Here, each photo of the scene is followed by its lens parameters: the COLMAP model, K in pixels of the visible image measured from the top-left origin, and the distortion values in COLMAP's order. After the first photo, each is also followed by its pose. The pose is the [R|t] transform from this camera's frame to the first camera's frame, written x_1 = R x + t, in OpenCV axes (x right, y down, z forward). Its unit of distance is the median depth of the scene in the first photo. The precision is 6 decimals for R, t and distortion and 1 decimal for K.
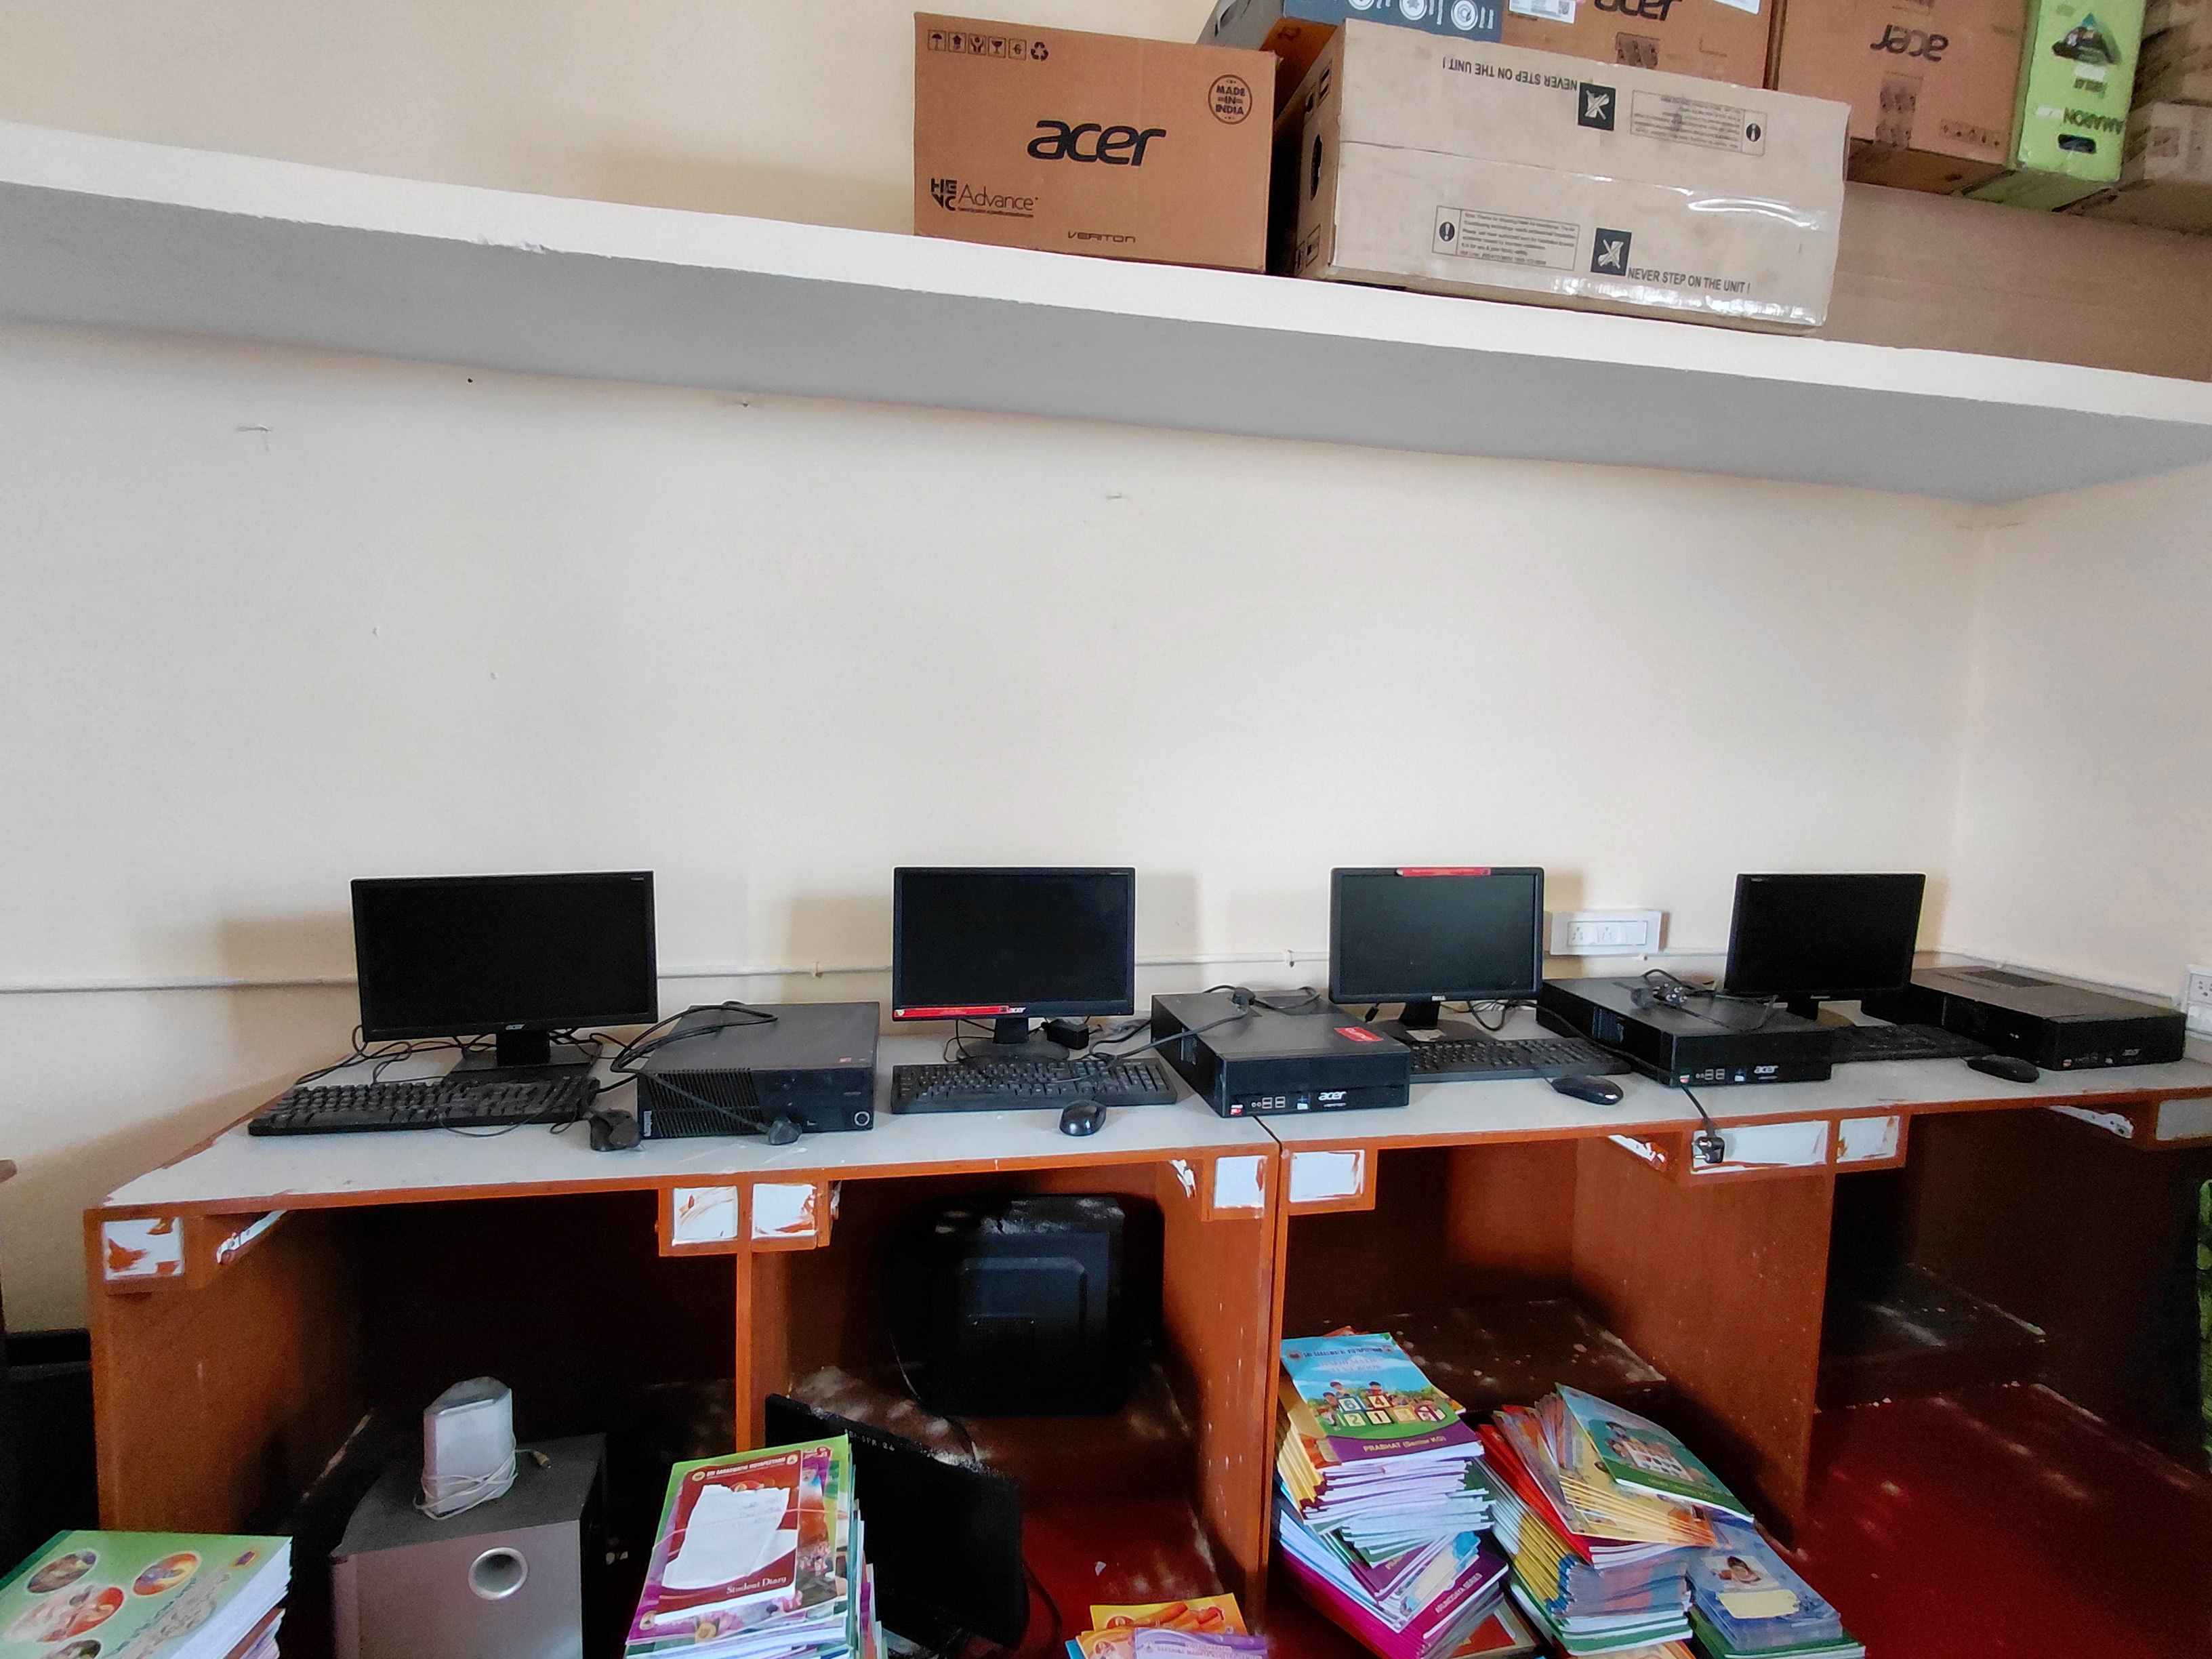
lens RADIAL K [[1025.8, 0, 1098.8], [0, 1025.8, 824.4], [0, 0, 1]] dist [-0.001097, -0.002628]
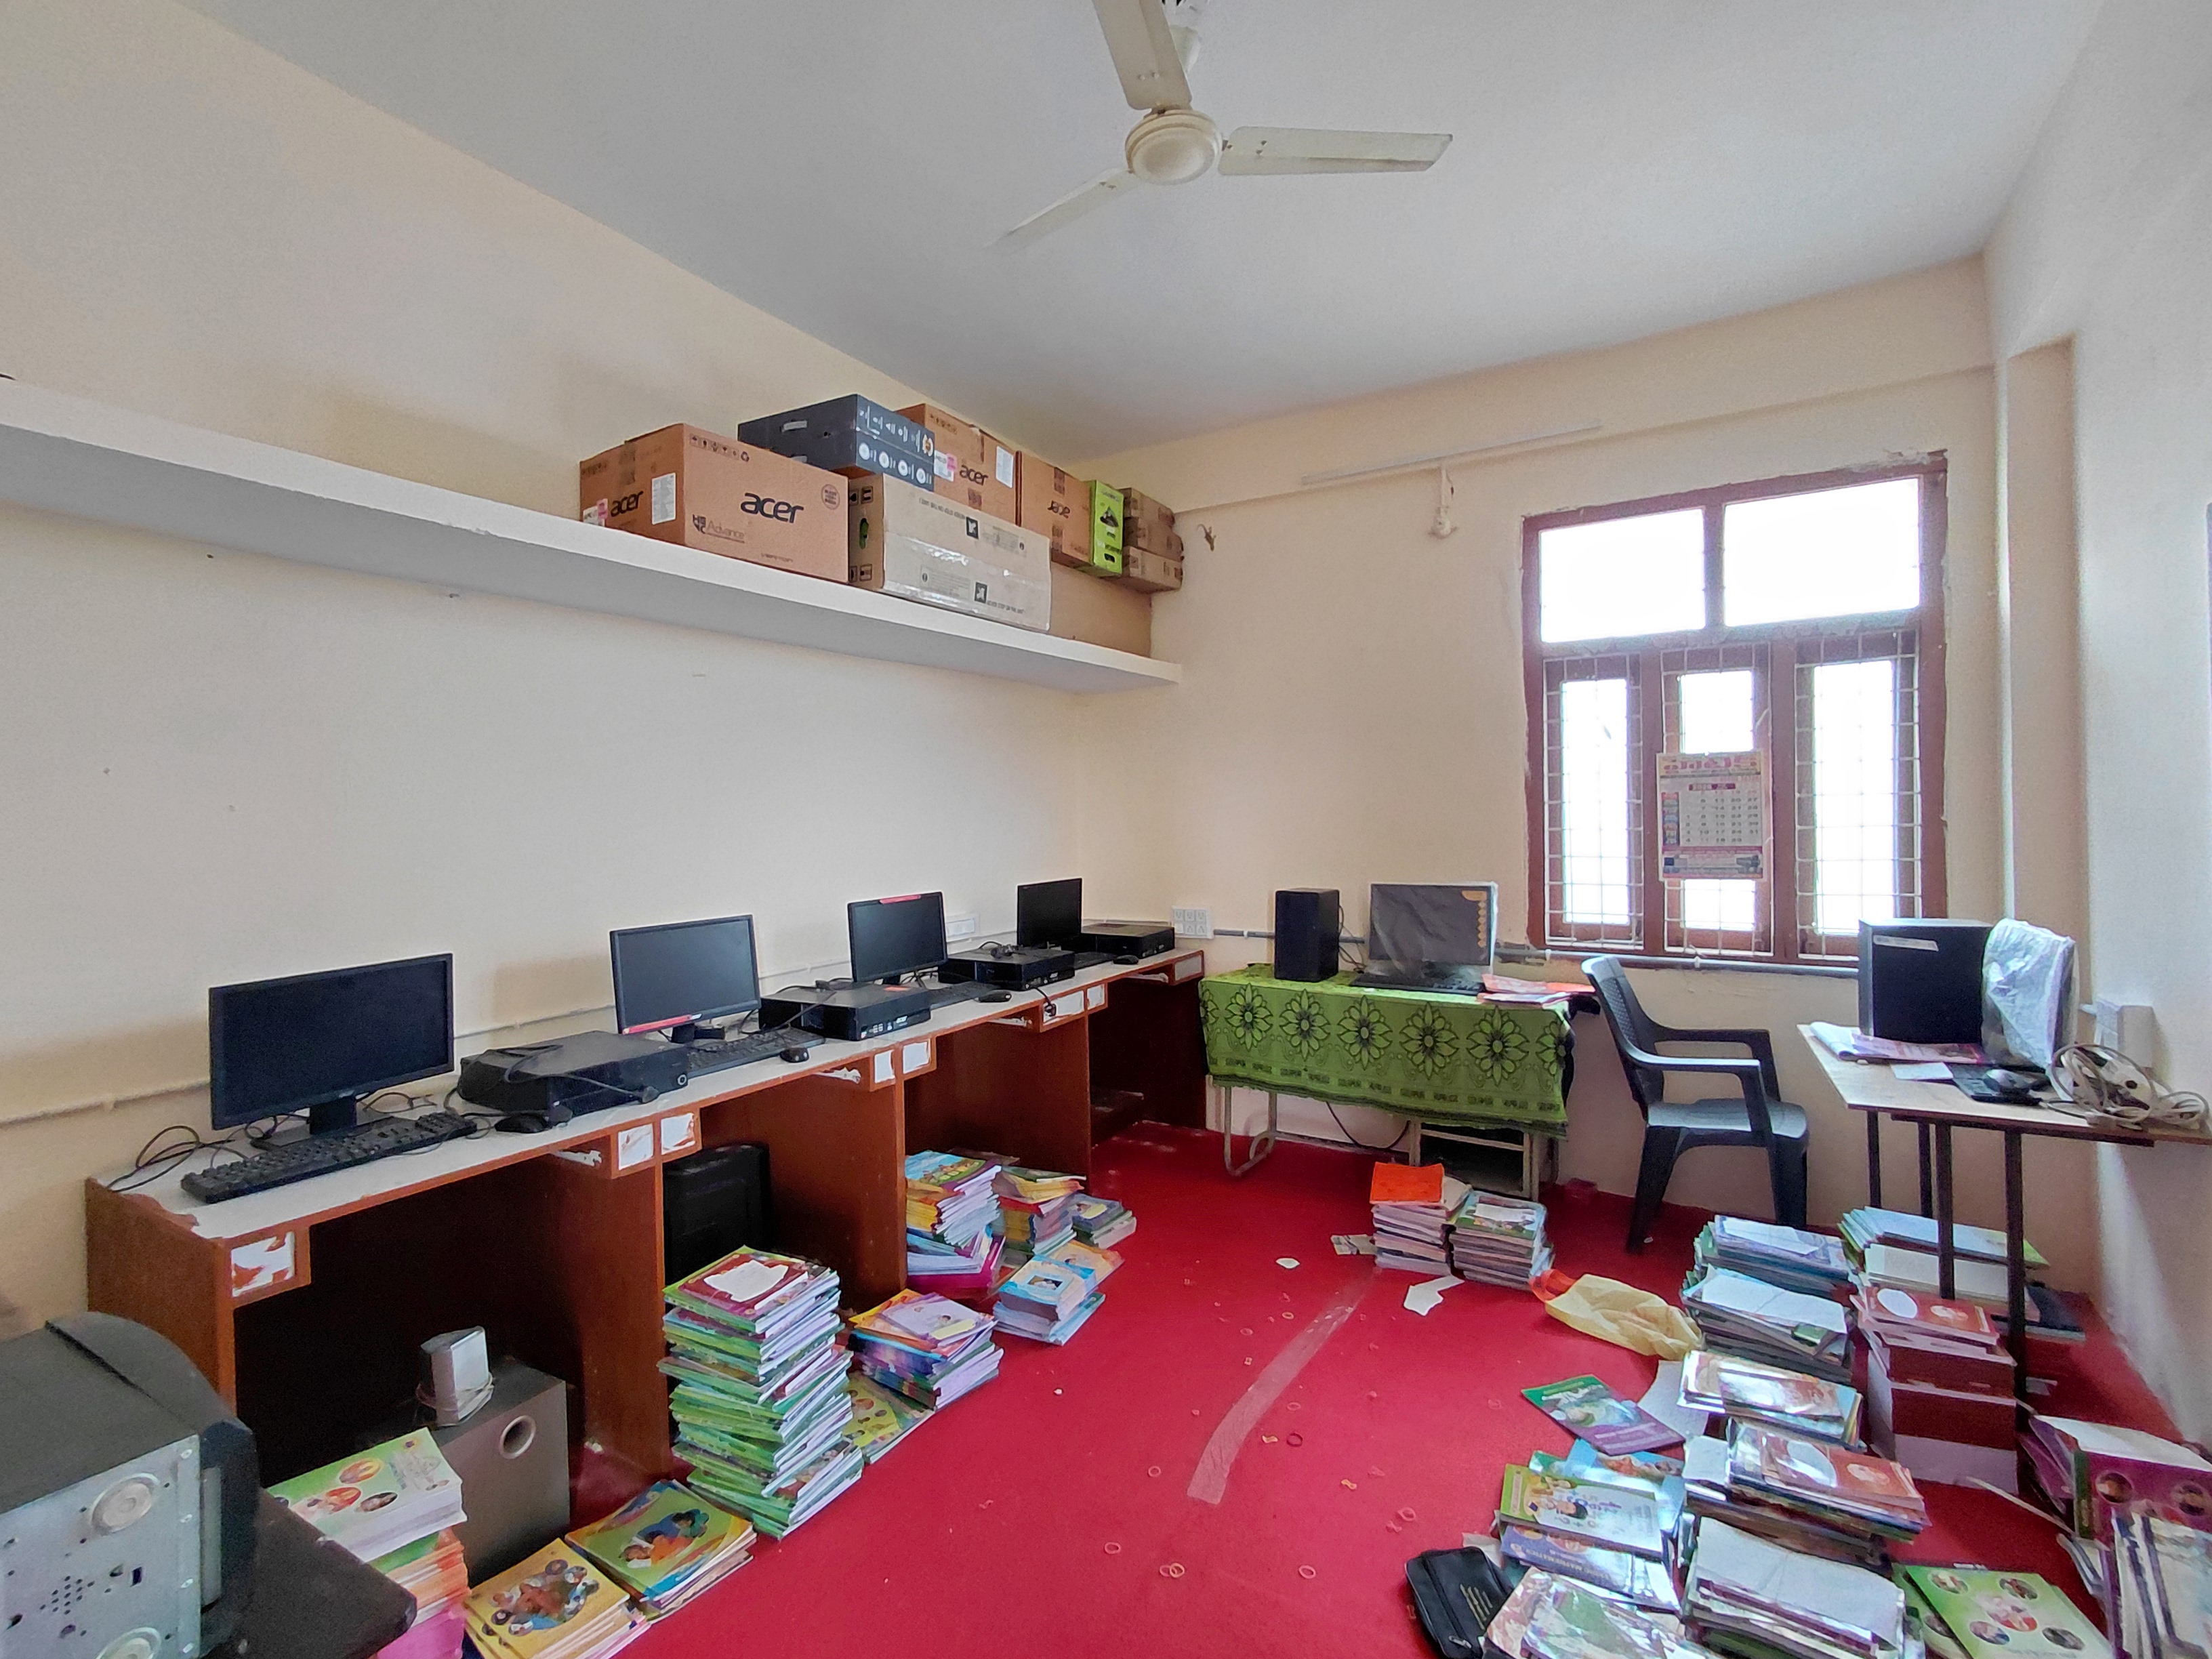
lens RADIAL K [[1025.8, 0, 1107.7], [0, 1025.8, 820.0], [0, 0, 1]] dist [-0.001097, -0.002628]
pose [[0.664323, -0.045674, 0.746049, -0.872481], [0.109590, 0.993296, -0.036774, 0.018066], [-0.739368, 0.106190, 0.664875, -0.526287]]
